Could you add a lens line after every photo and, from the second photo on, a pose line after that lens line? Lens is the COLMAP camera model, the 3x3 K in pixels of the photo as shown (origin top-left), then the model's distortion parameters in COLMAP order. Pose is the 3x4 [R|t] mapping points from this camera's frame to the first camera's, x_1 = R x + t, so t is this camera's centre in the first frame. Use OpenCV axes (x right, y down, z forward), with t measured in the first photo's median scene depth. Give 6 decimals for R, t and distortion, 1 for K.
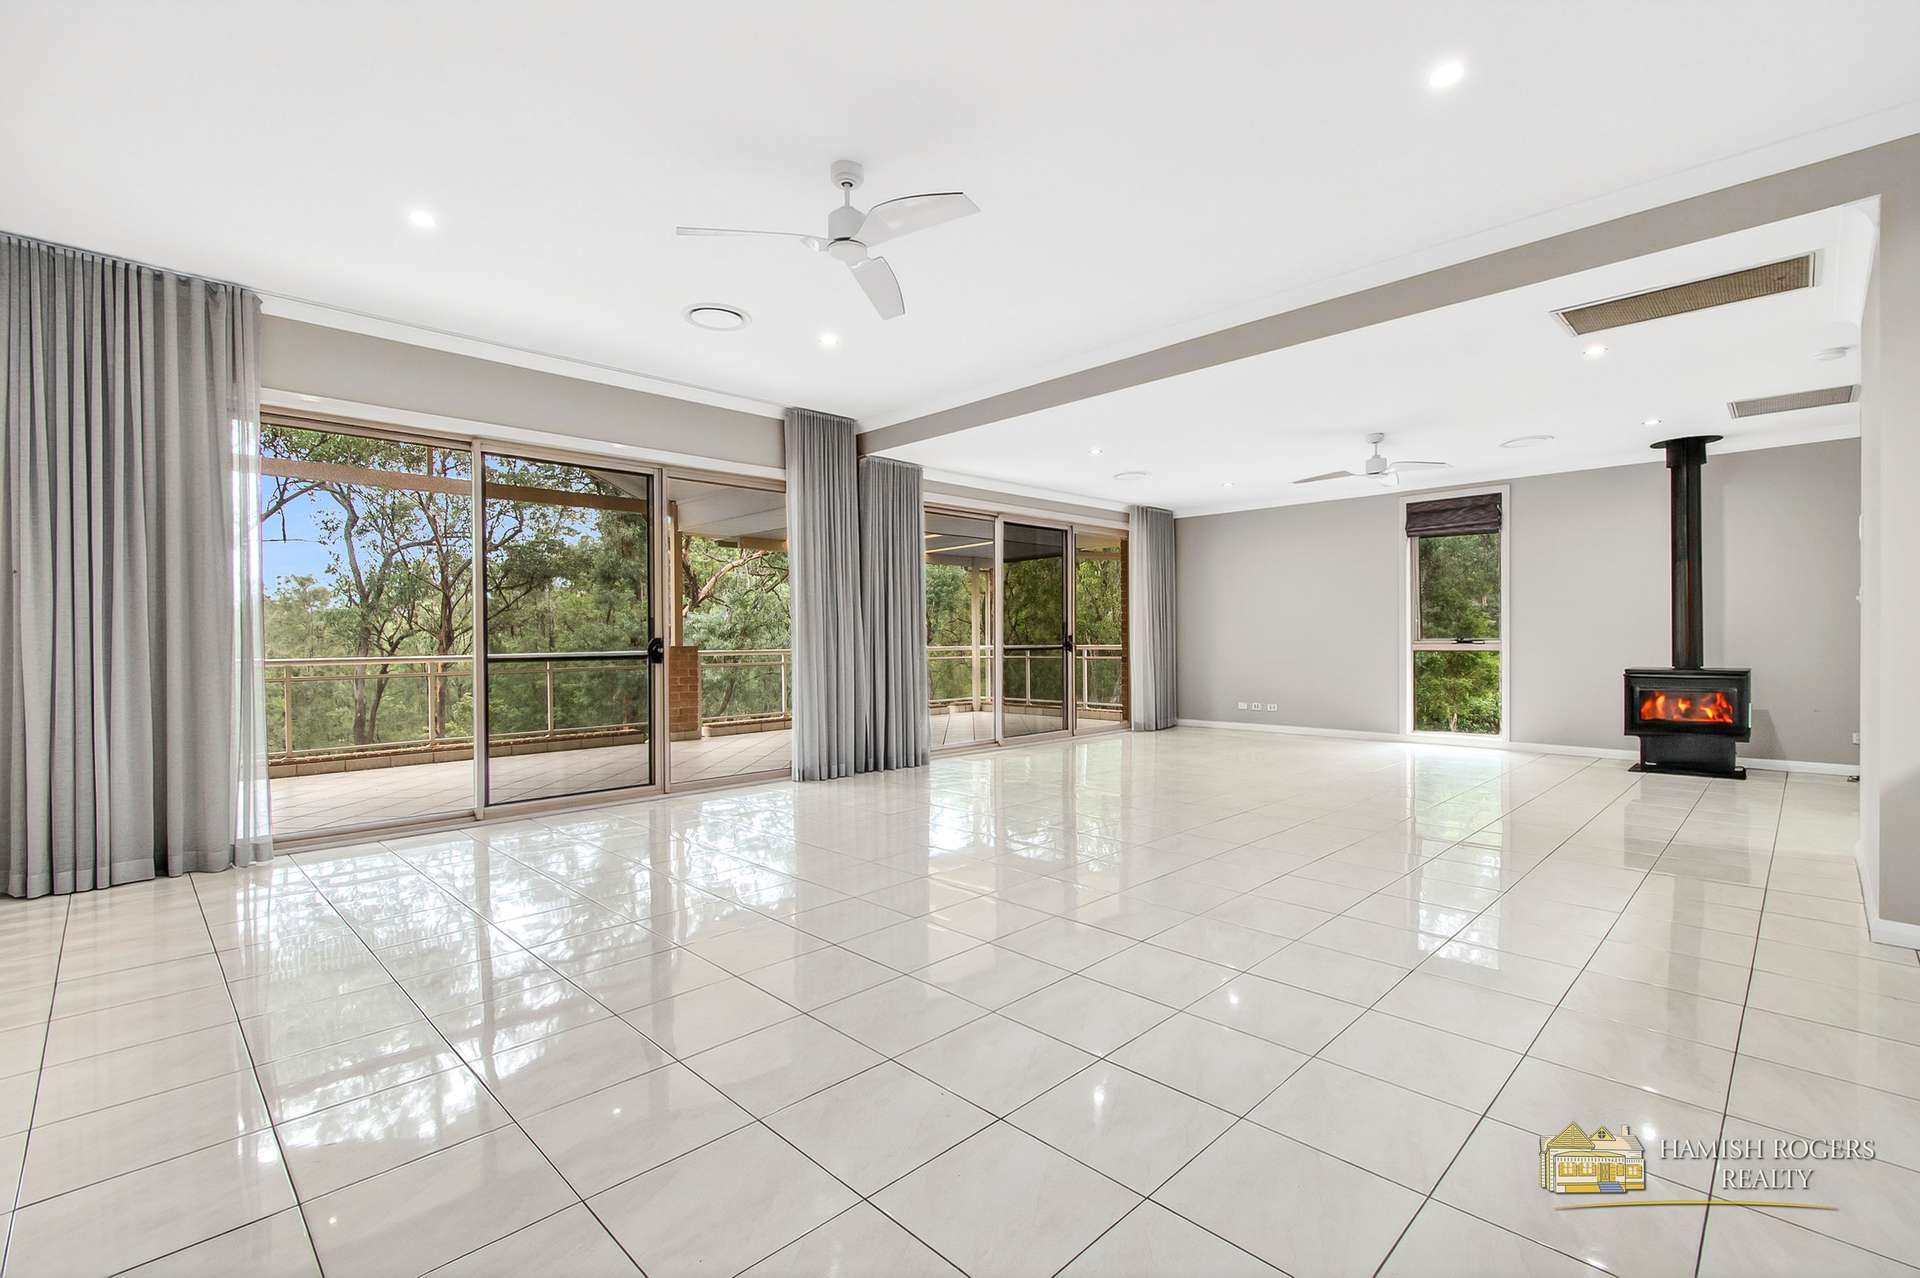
lens RADIAL K [[883.4, 0, 960.0], [0, 883.4, 639.0], [0, 0, 1]] dist [-0.000028, -0.000091]
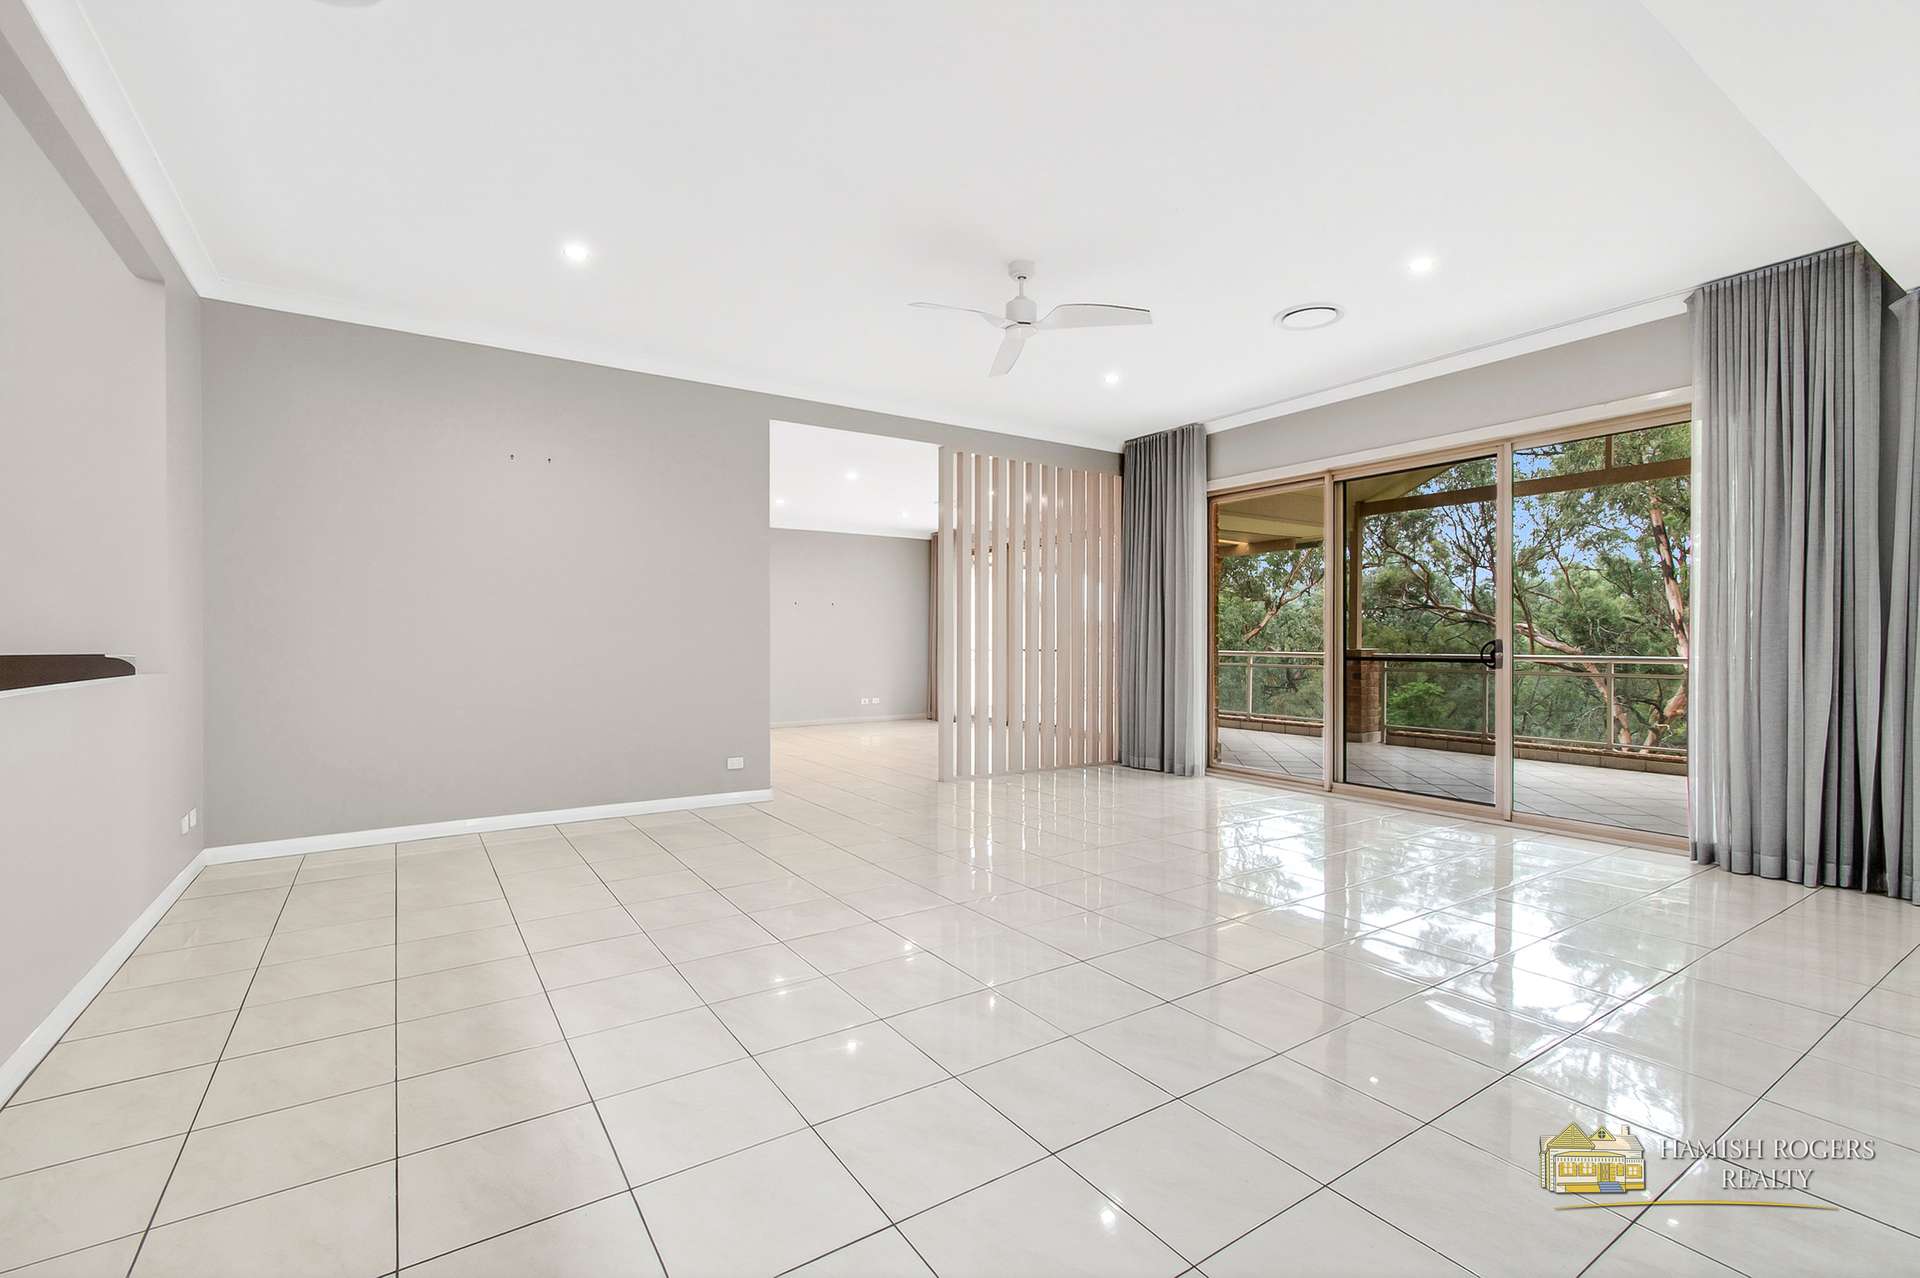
lens RADIAL K [[838.3, 0, 961.4], [0, 838.3, 647.9], [0, 0, 1]] dist [0.059694, 0.000094]
pose [[-0.172804, 0.014876, -0.984844, 0.601761], [-0.001806, 0.999879, 0.015420, -0.005889], [0.984955, 0.004443, -0.172756, 0.632470]]
